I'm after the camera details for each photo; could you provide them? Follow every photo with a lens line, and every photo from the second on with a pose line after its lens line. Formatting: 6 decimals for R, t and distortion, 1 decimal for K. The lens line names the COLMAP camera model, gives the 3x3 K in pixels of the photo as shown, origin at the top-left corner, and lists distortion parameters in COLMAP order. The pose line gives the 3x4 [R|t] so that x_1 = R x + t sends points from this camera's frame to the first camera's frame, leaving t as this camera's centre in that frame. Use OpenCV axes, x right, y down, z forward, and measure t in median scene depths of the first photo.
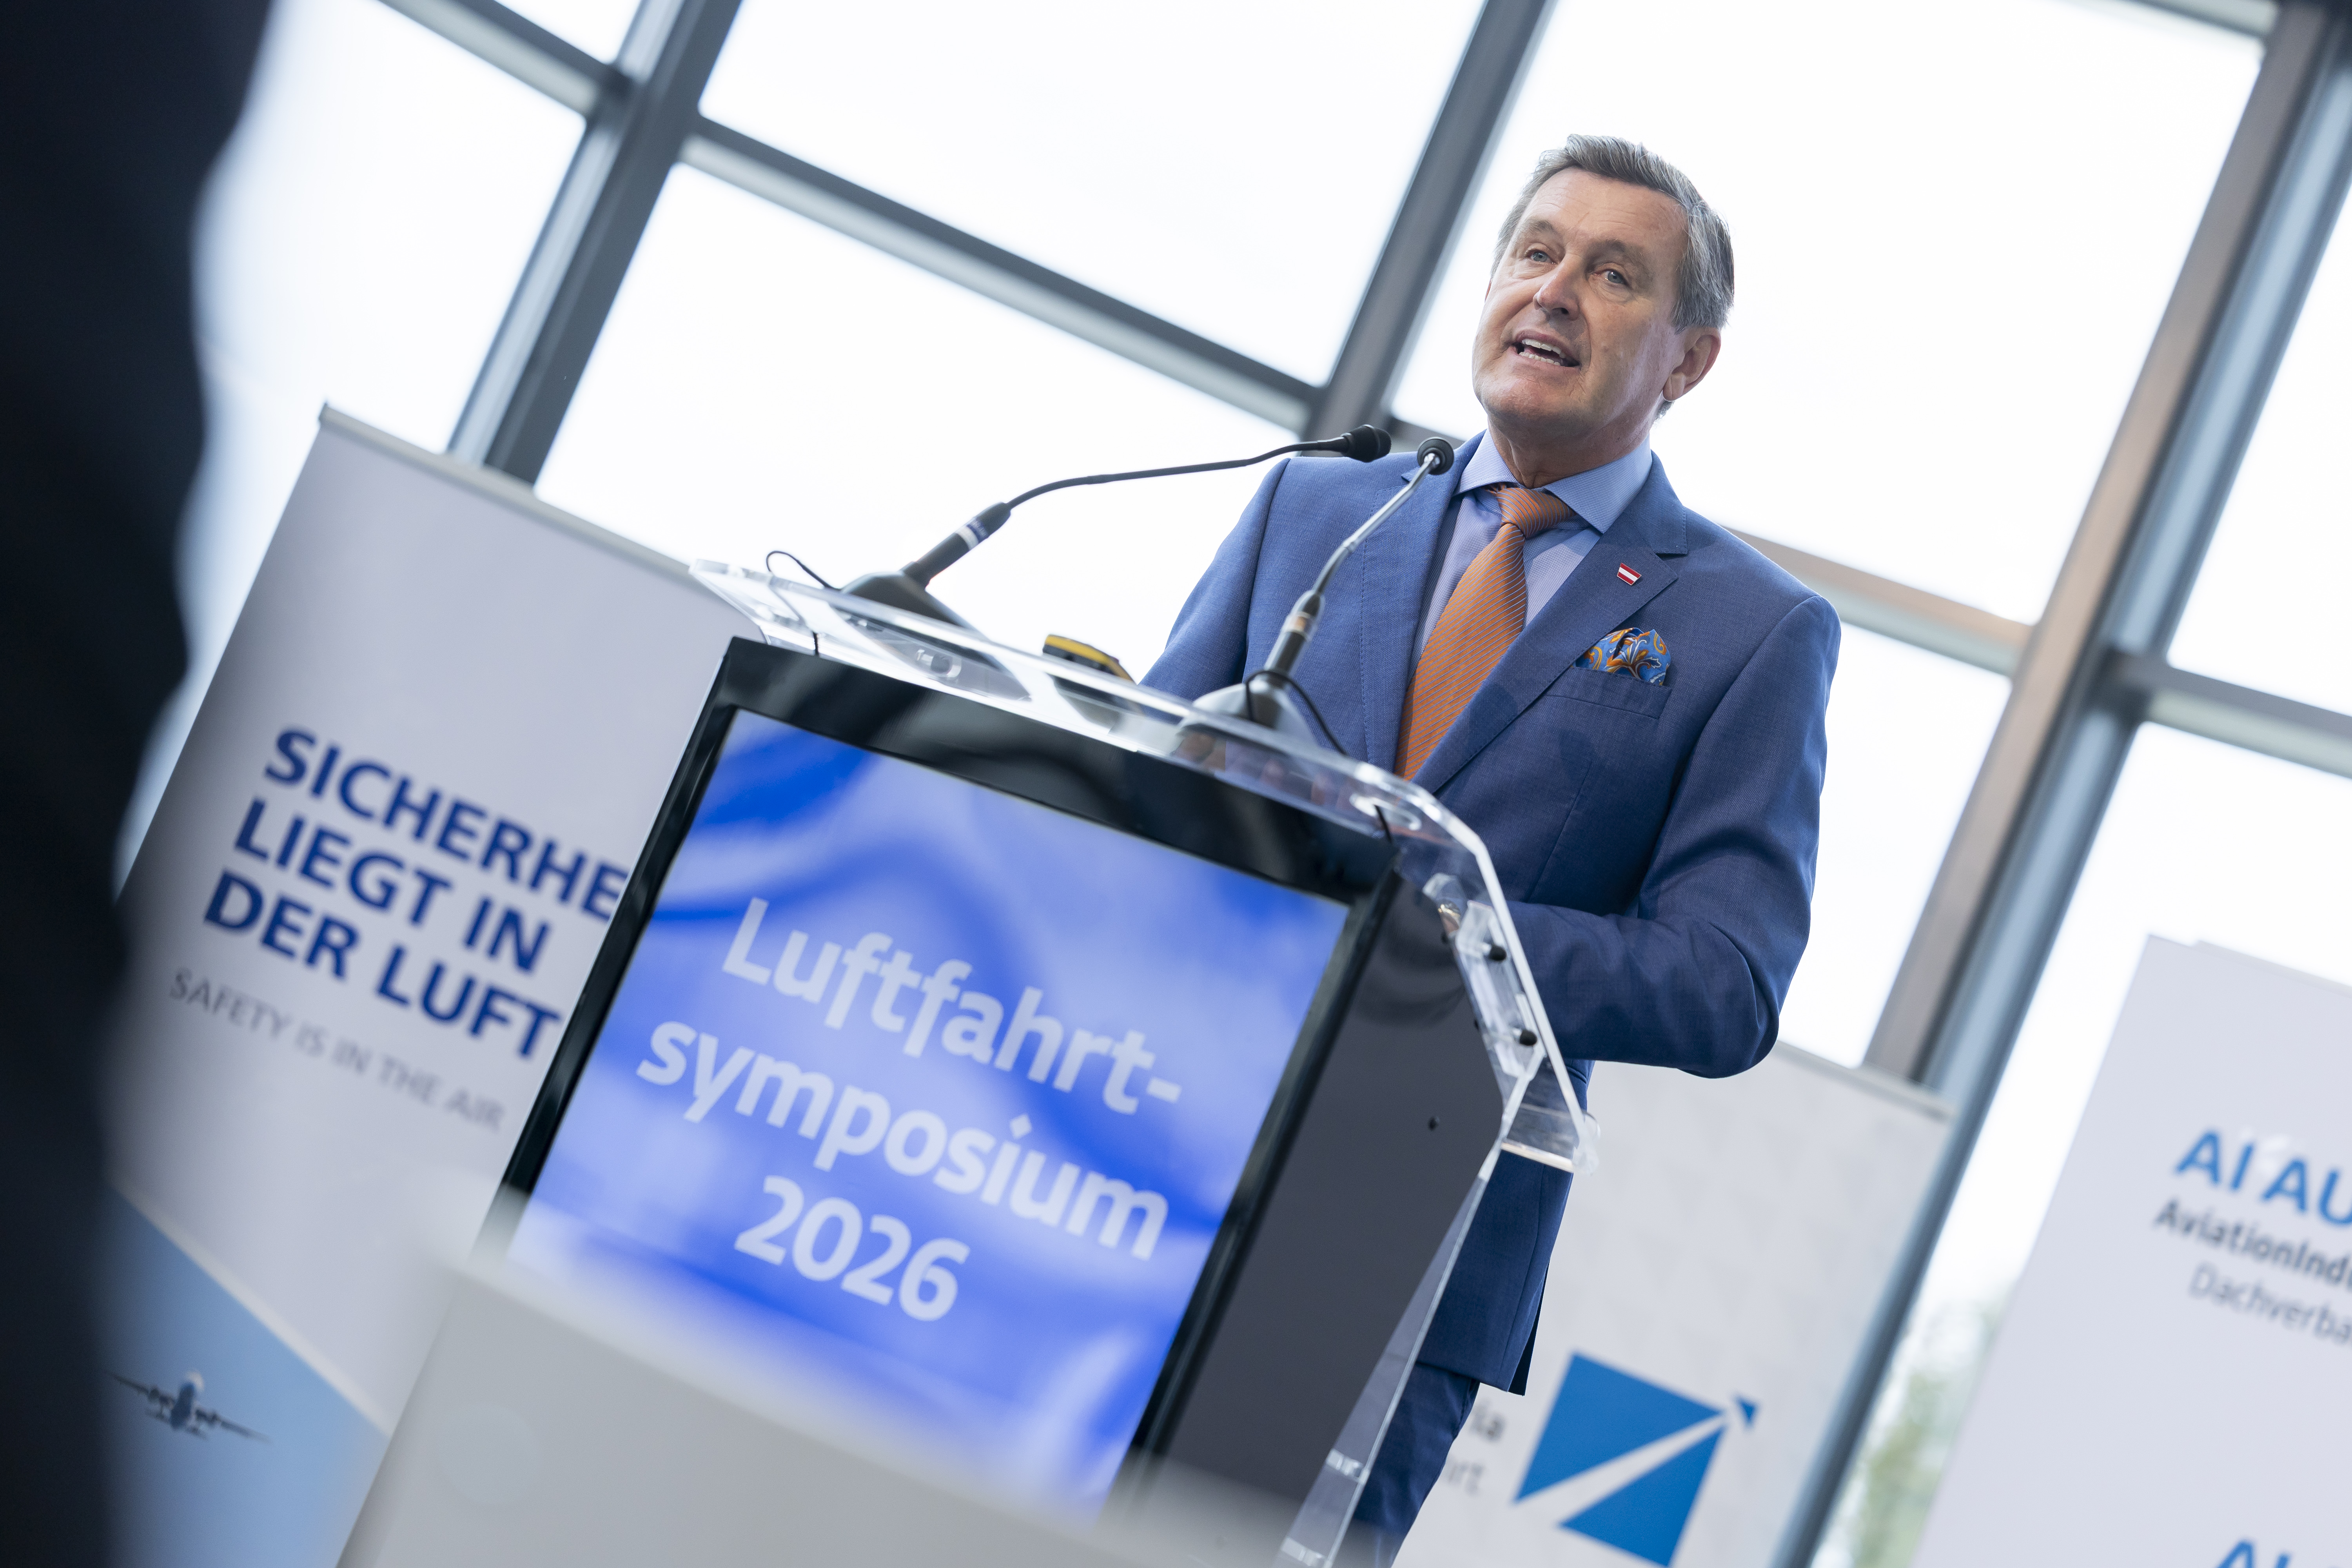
lens RADIAL K [[7265.6, 0, 1145.0], [0, 7265.6, 783.7], [0, 0, 1]] dist [-0.073605, 0.740276]
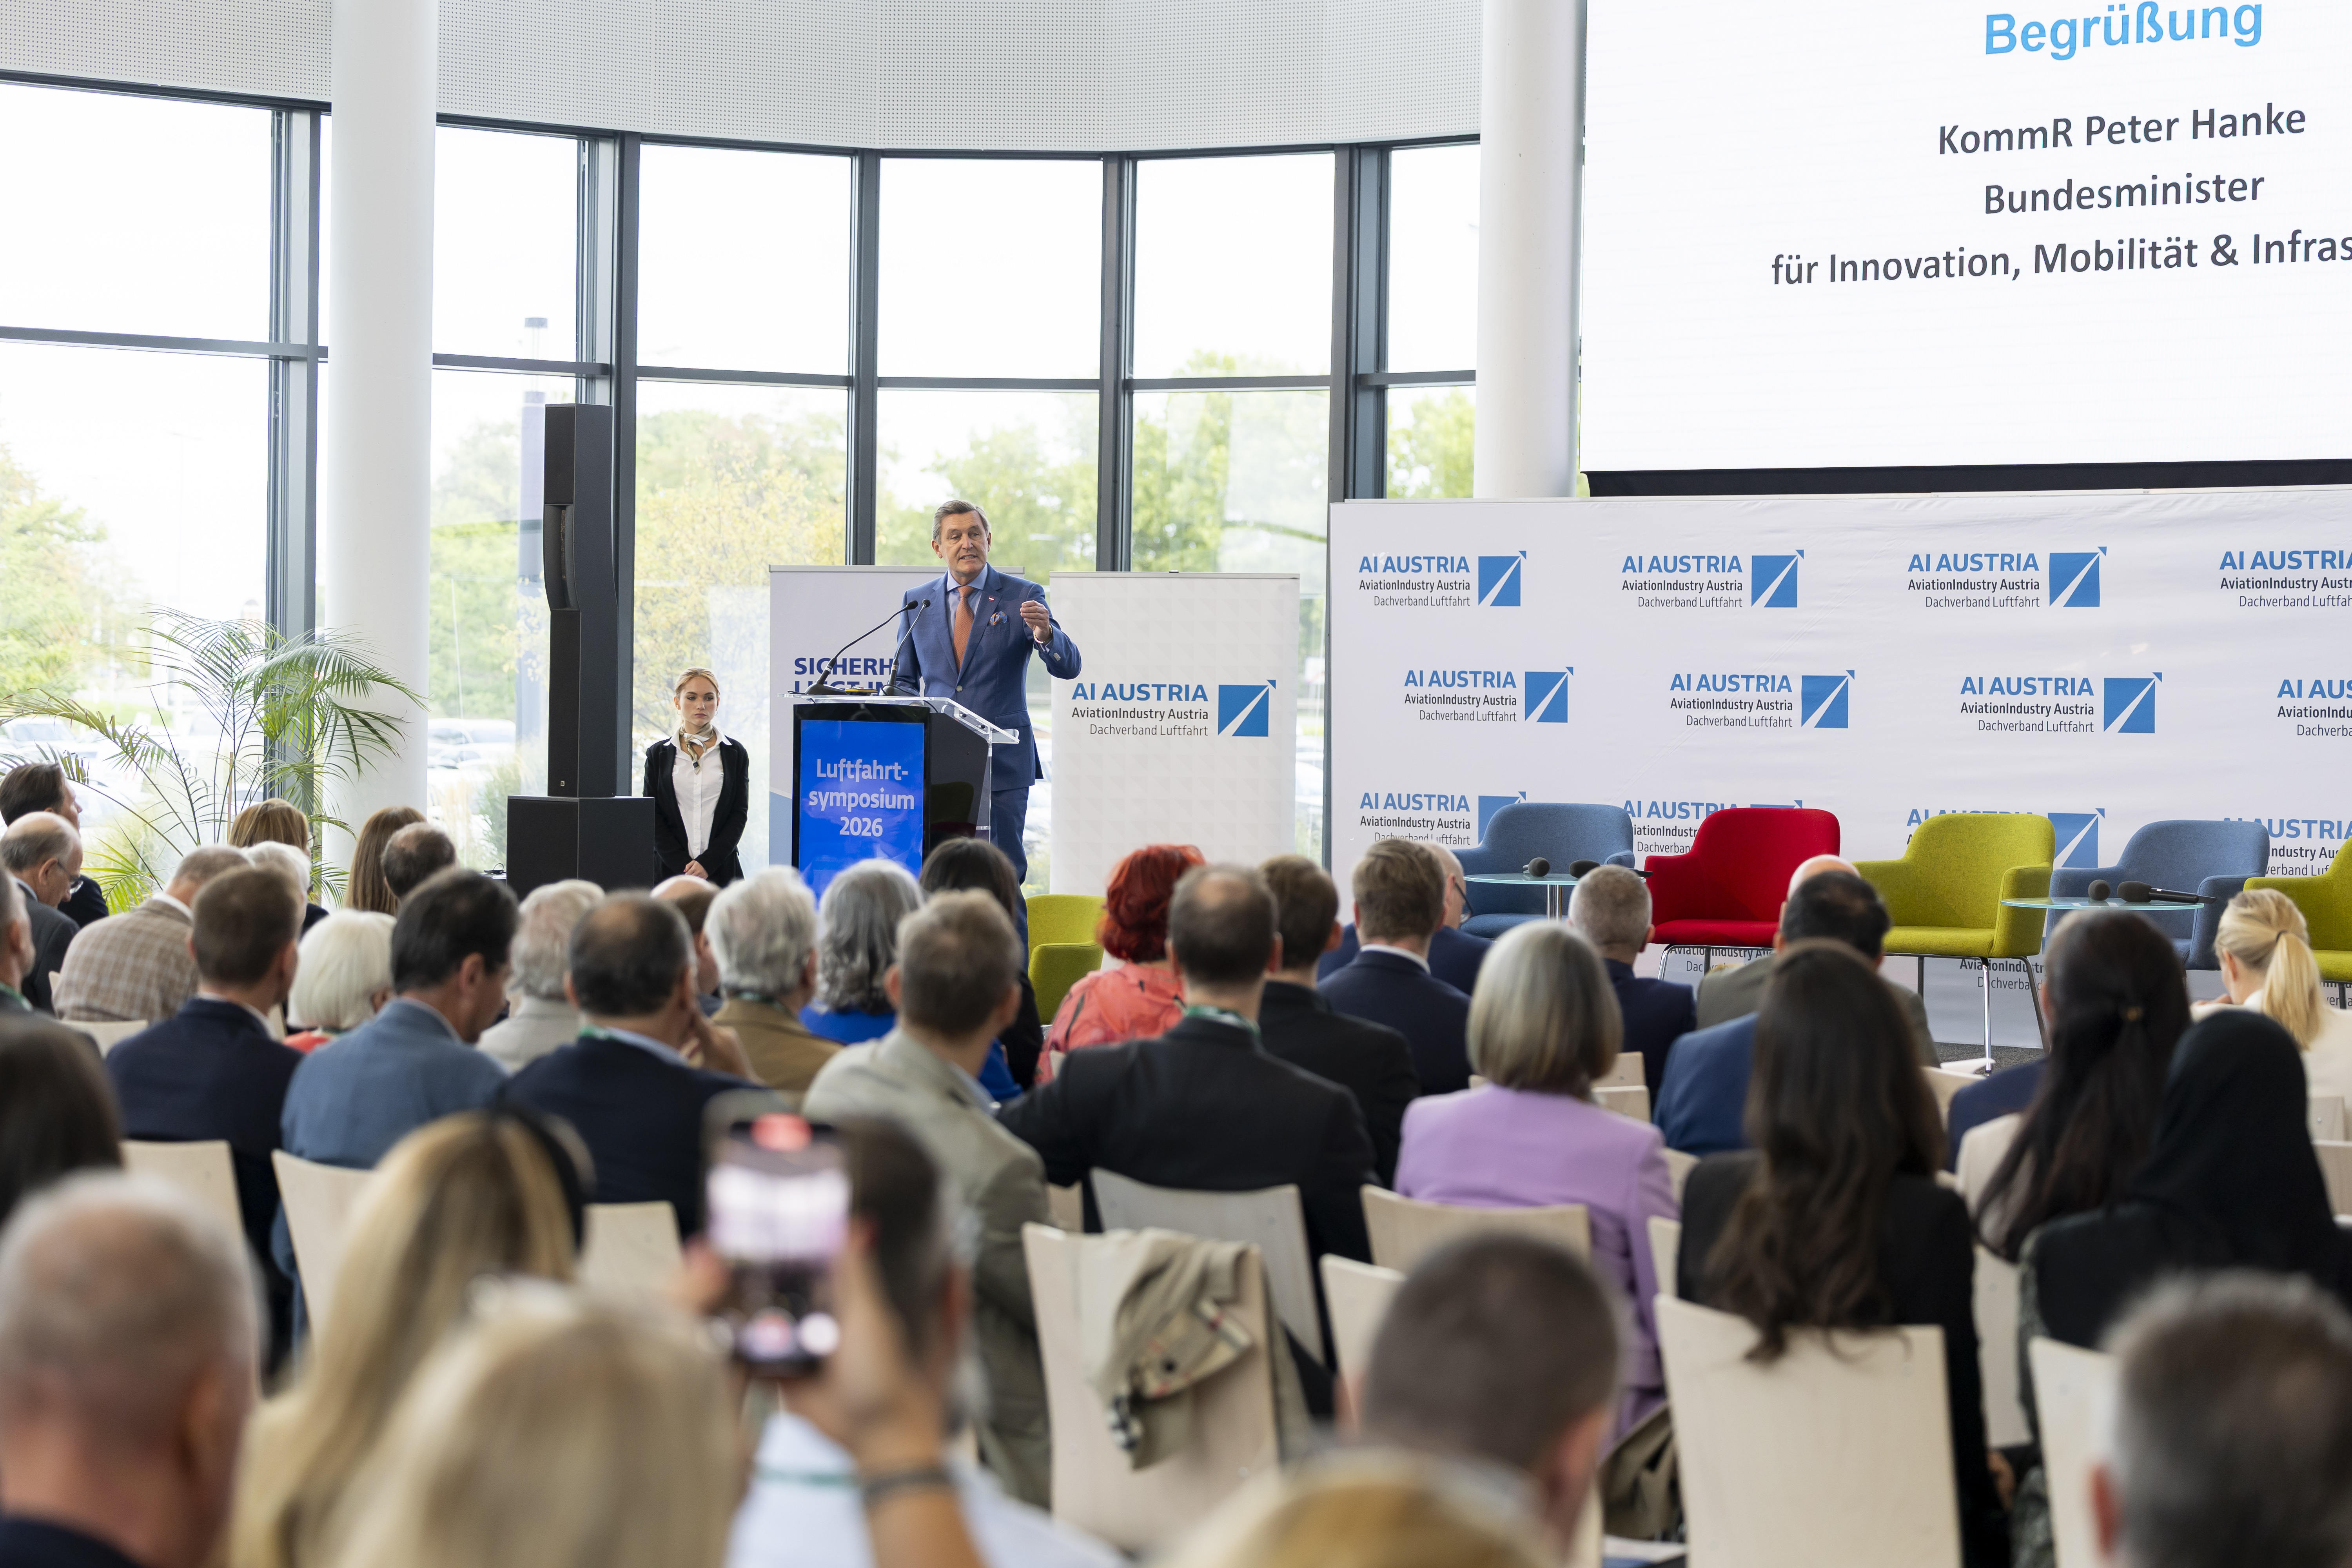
lens RADIAL K [[4681.9, 0, 1176.9], [0, 4681.9, 783.4], [0, 0, 1]] dist [-0.005571, 0.005404]
pose [[0.915705, -0.361984, -0.174505, 0.407953], [0.383702, 0.916636, 0.112029, -0.131719], [0.119405, -0.169543, 0.978262, -1.140743]]
